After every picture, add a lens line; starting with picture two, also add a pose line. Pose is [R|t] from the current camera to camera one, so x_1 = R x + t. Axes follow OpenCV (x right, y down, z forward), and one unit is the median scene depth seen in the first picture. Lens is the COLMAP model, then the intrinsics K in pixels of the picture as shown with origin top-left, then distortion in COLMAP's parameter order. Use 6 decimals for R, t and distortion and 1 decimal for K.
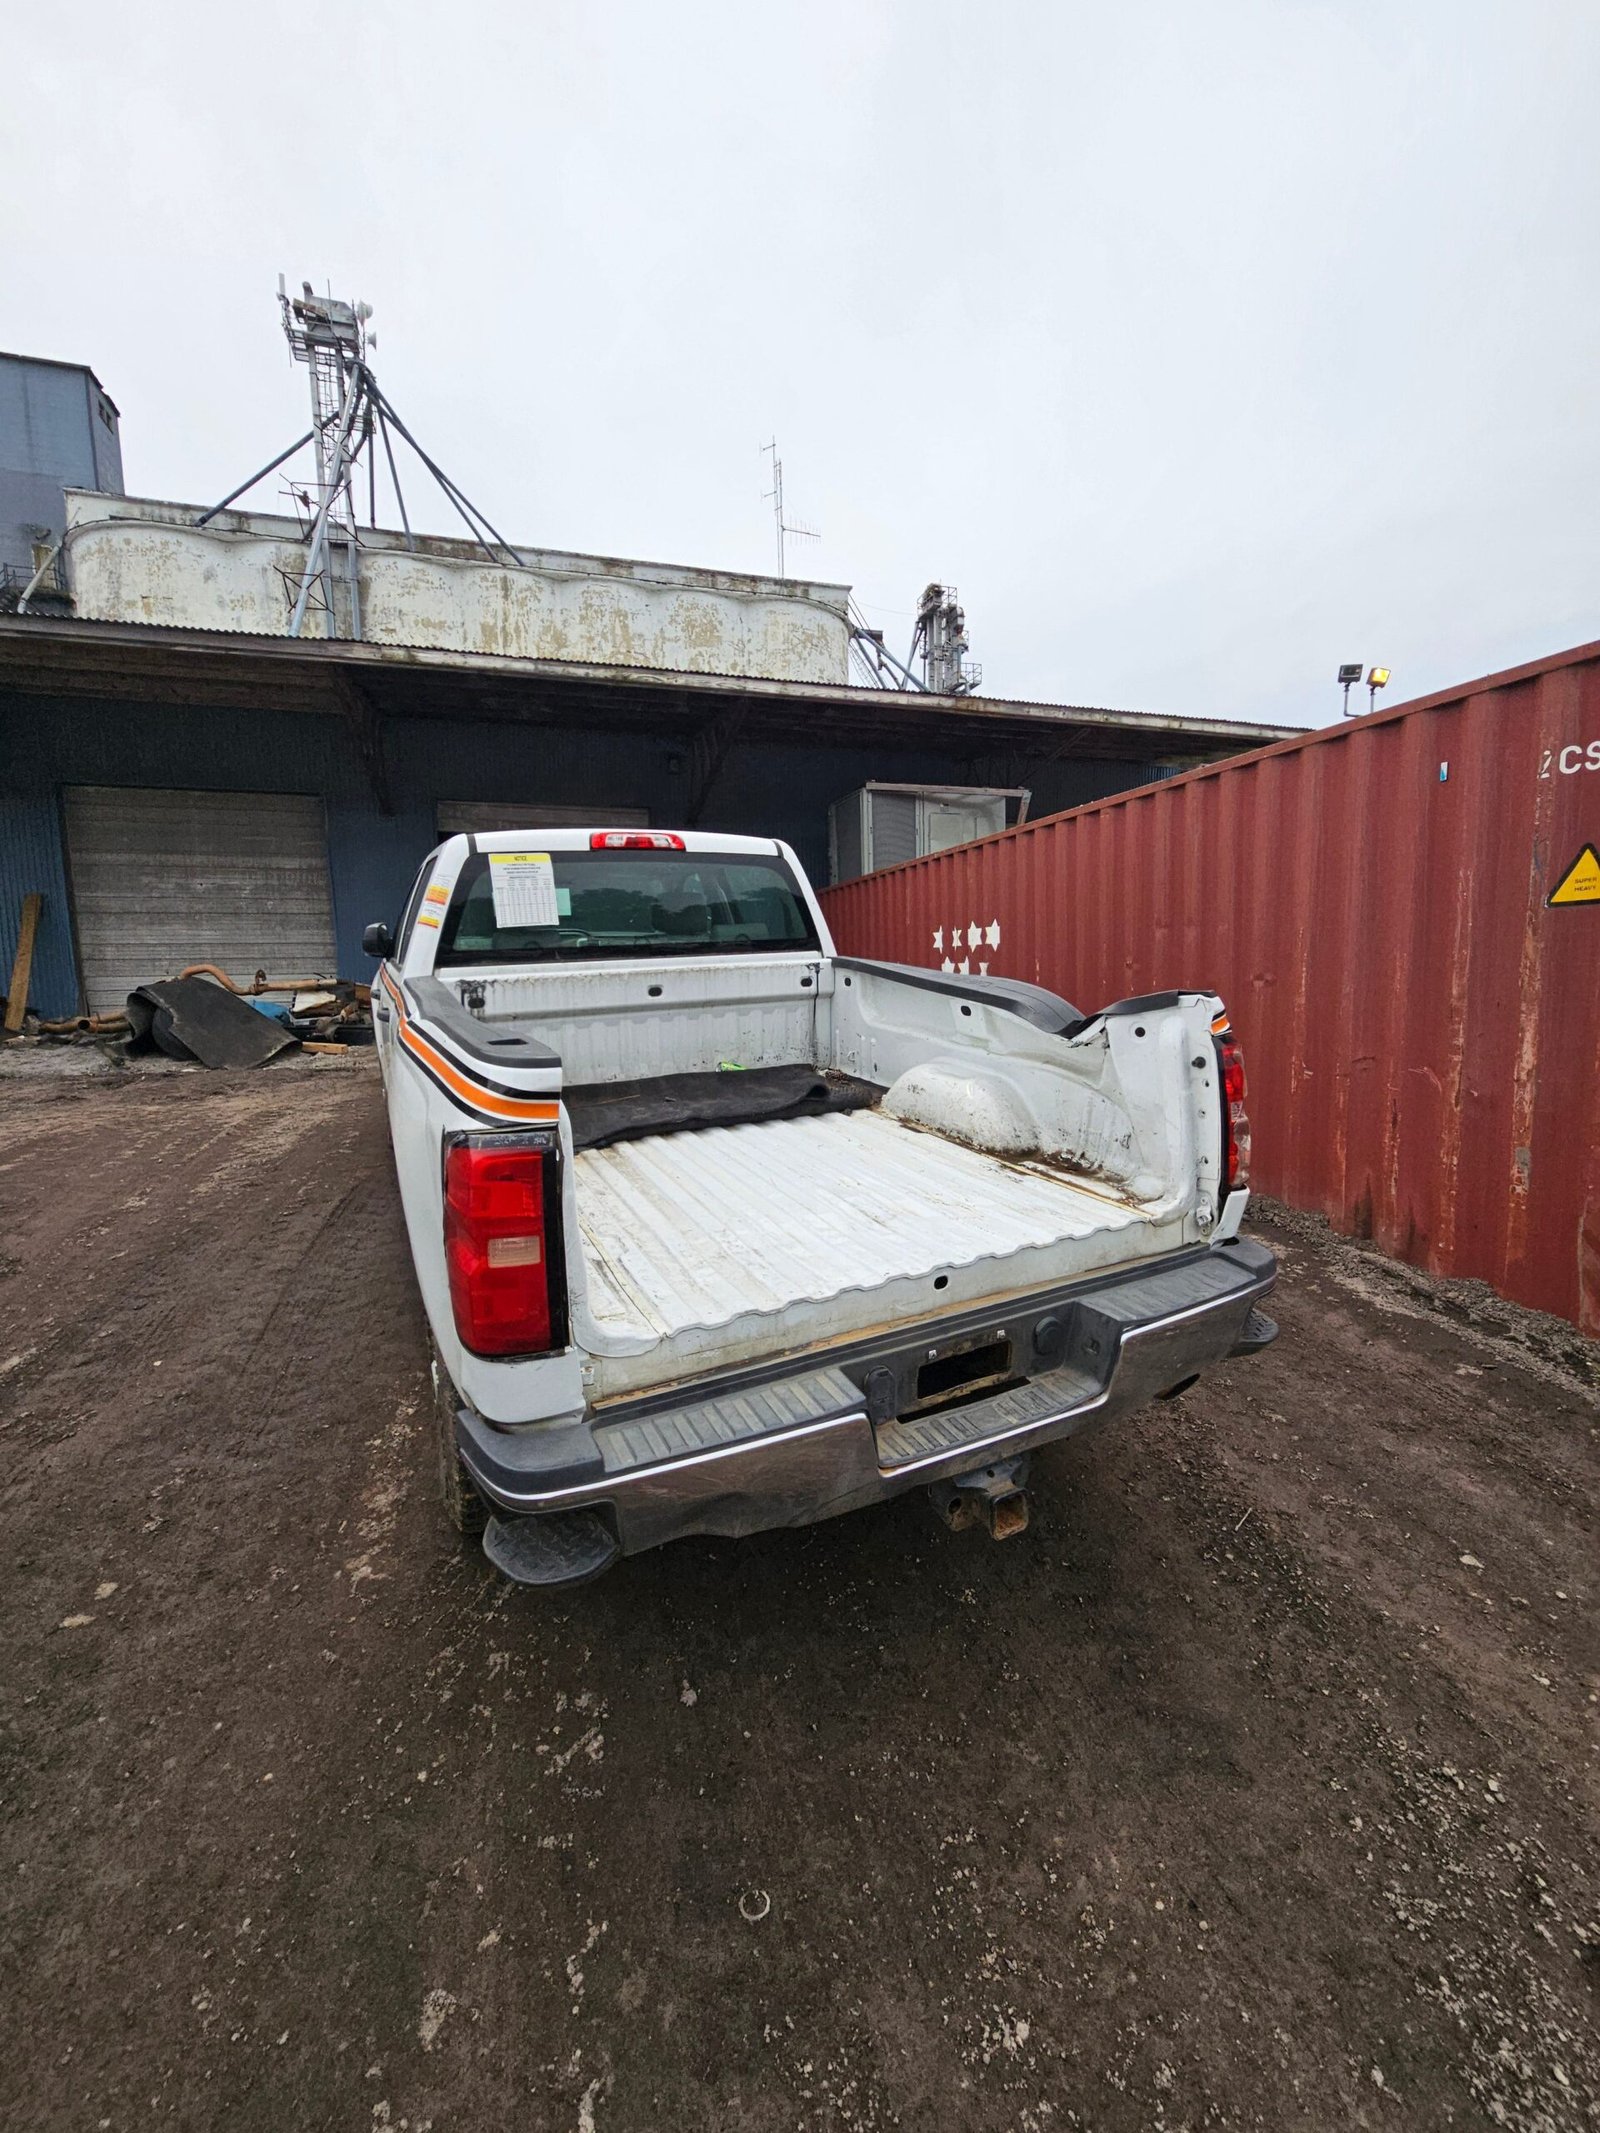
lens RADIAL K [[900.4, 0, 785.1], [0, 900.4, 1071.4], [0, 0, 1]] dist [-0.000795, -0.000623]
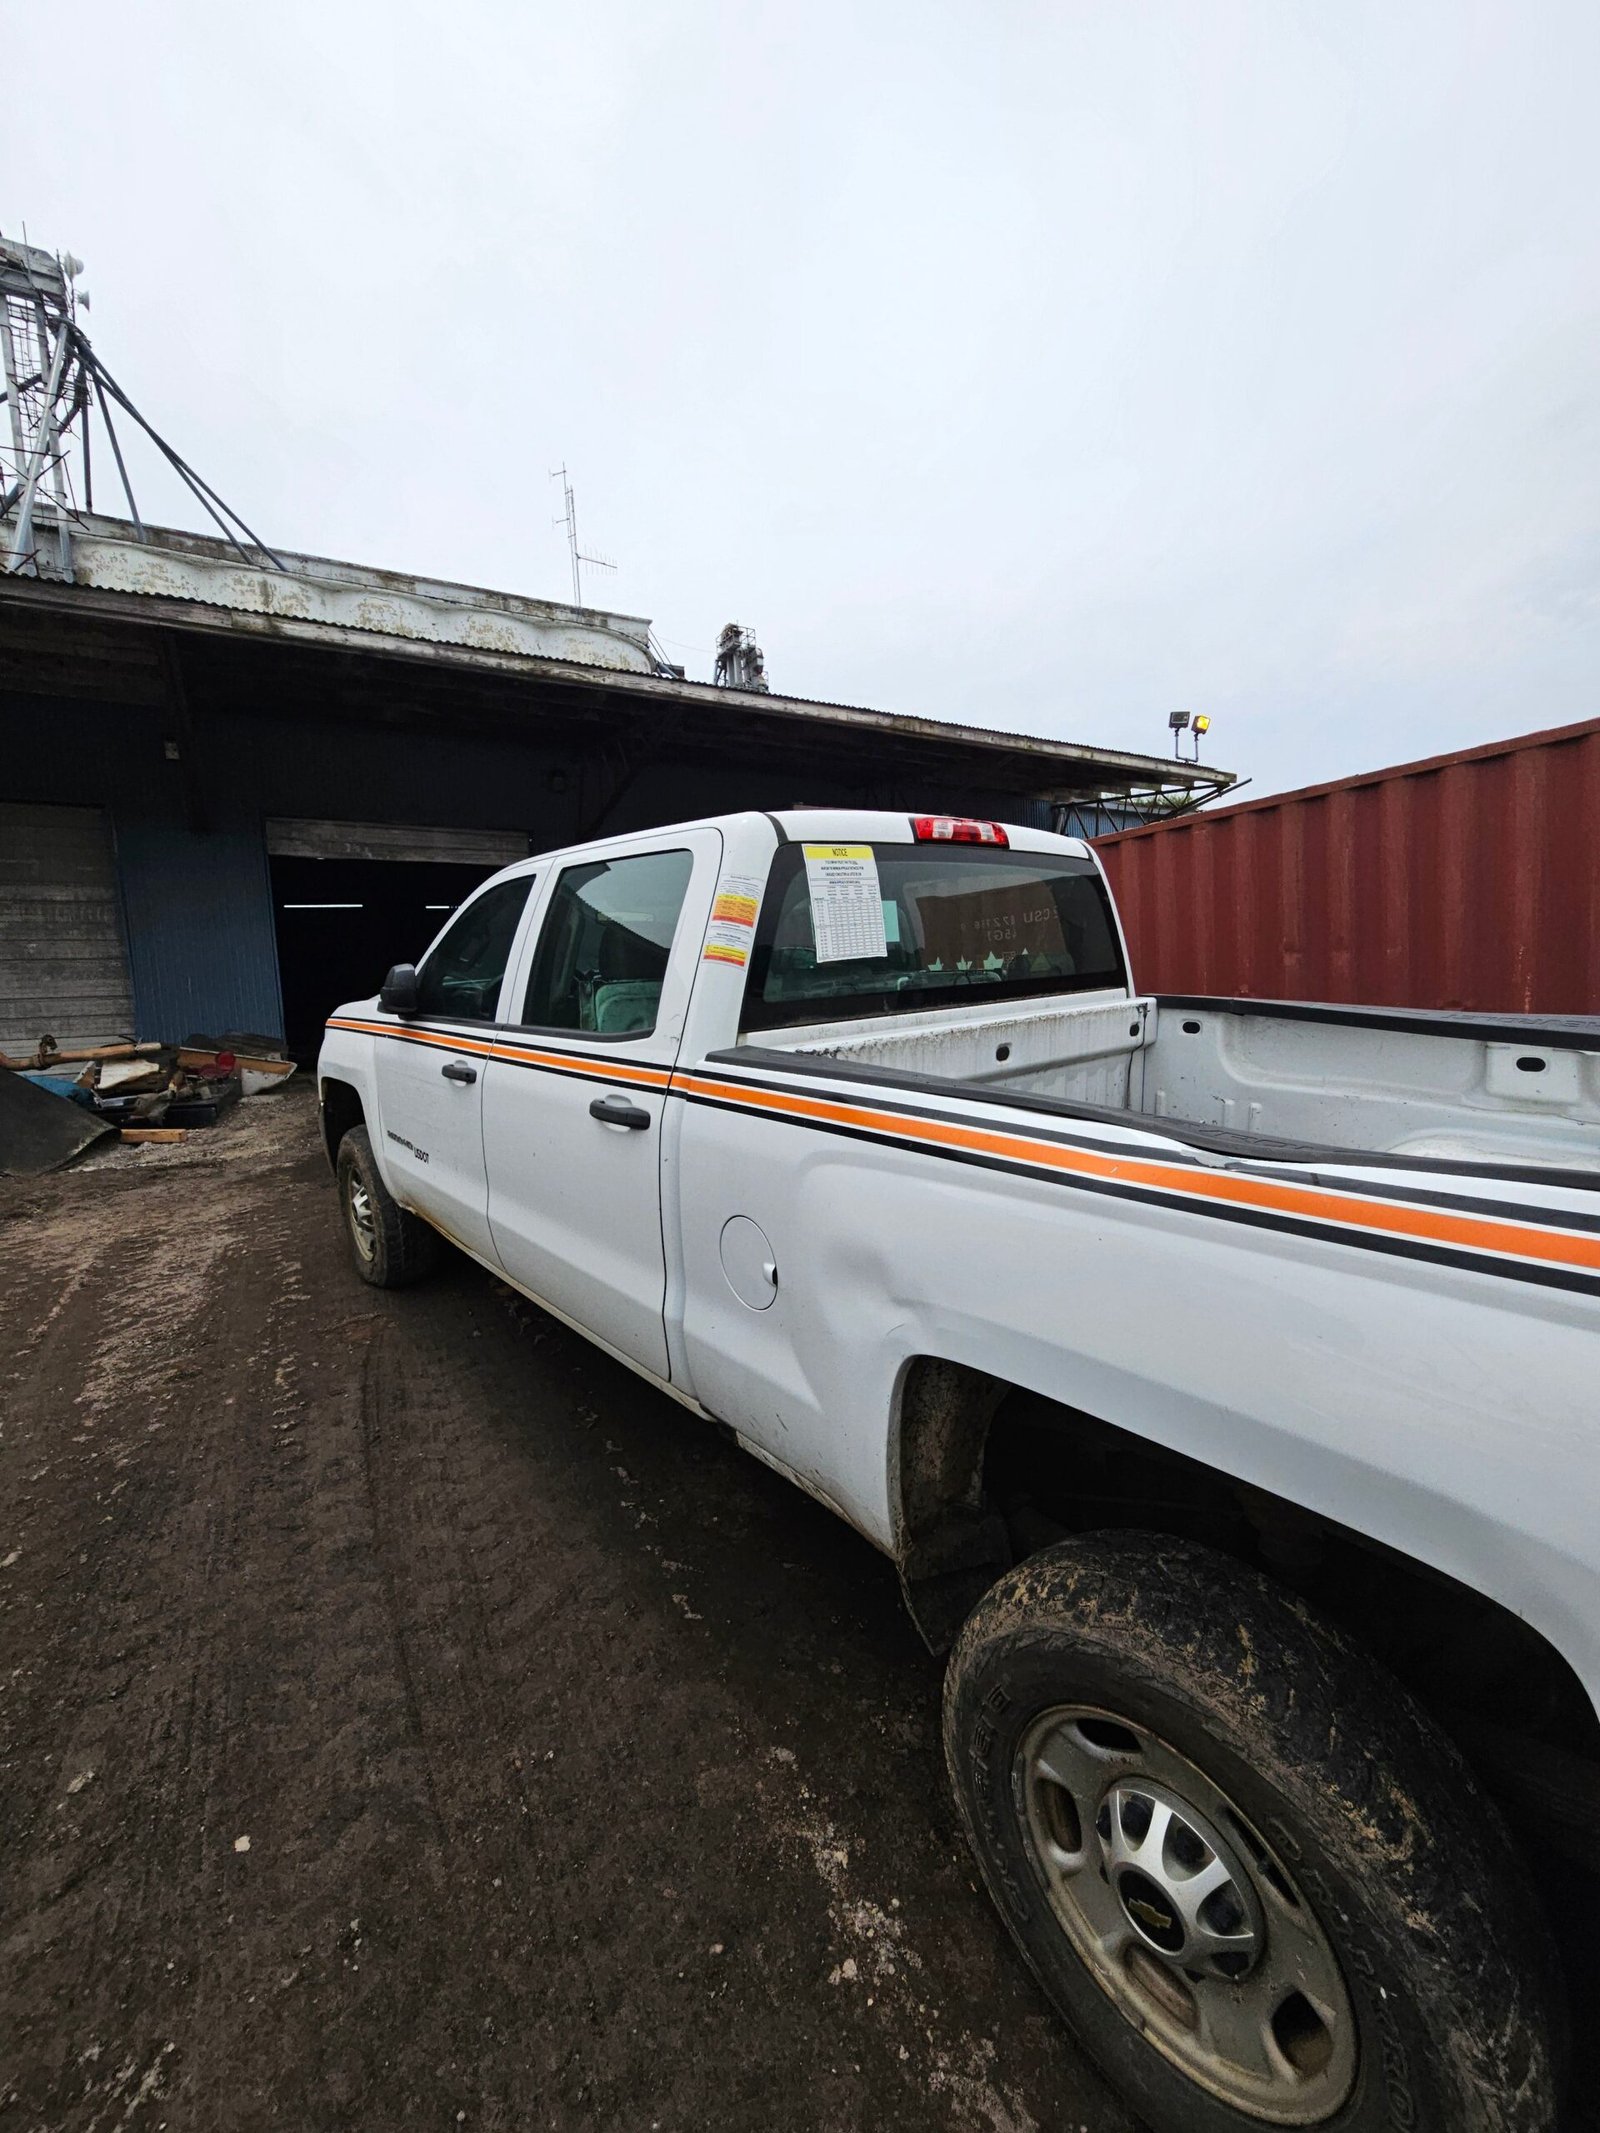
lens RADIAL K [[892.6, 0, 775.5], [0, 892.6, 1066.0], [0, 0, 1]] dist [-0.007068, 0.003874]
pose [[0.968936, -0.048173, 0.242573, -0.186867], [0.058951, 0.997561, -0.037366, -0.025581], [-0.240182, 0.050505, 0.969413, 0.157030]]
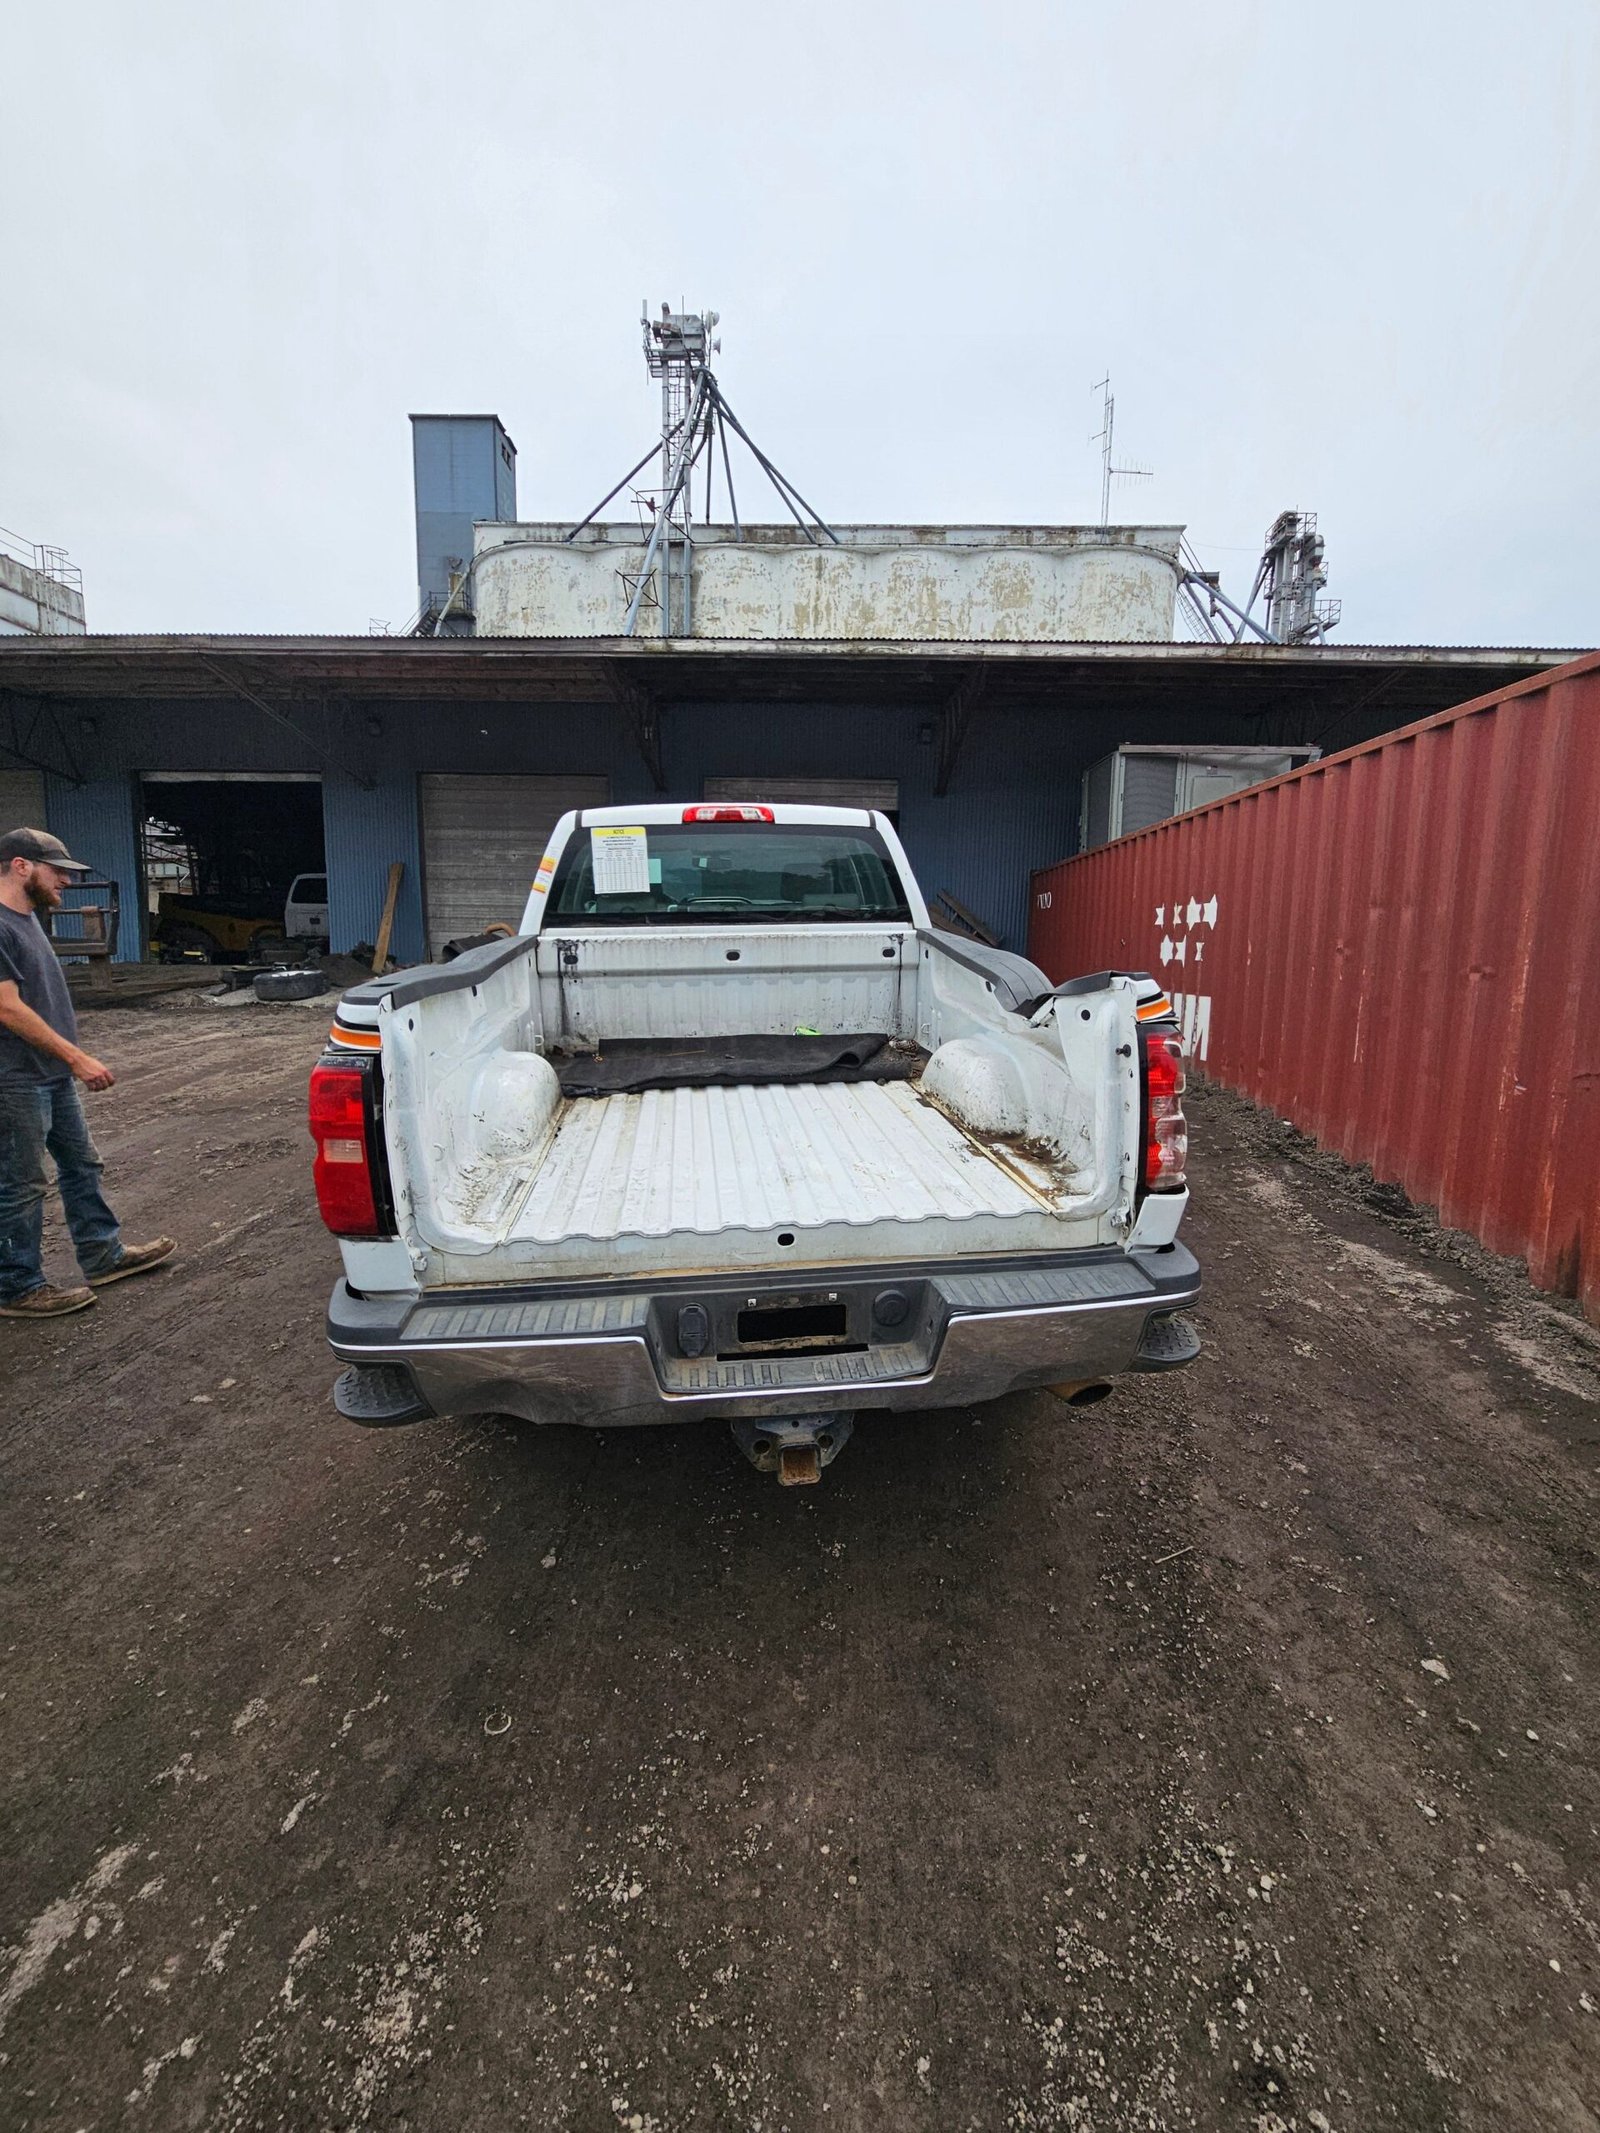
lens RADIAL K [[899.5, 0, 779.1], [0, 899.5, 1069.7], [0, 0, 1]] dist [-0.009089, 0.005906]
pose [[0.940304, 0.078998, -0.331040, 0.107615], [-0.069273, 0.996751, 0.041093, -0.000790], [0.333211, -0.015708, 0.942721, 0.004289]]
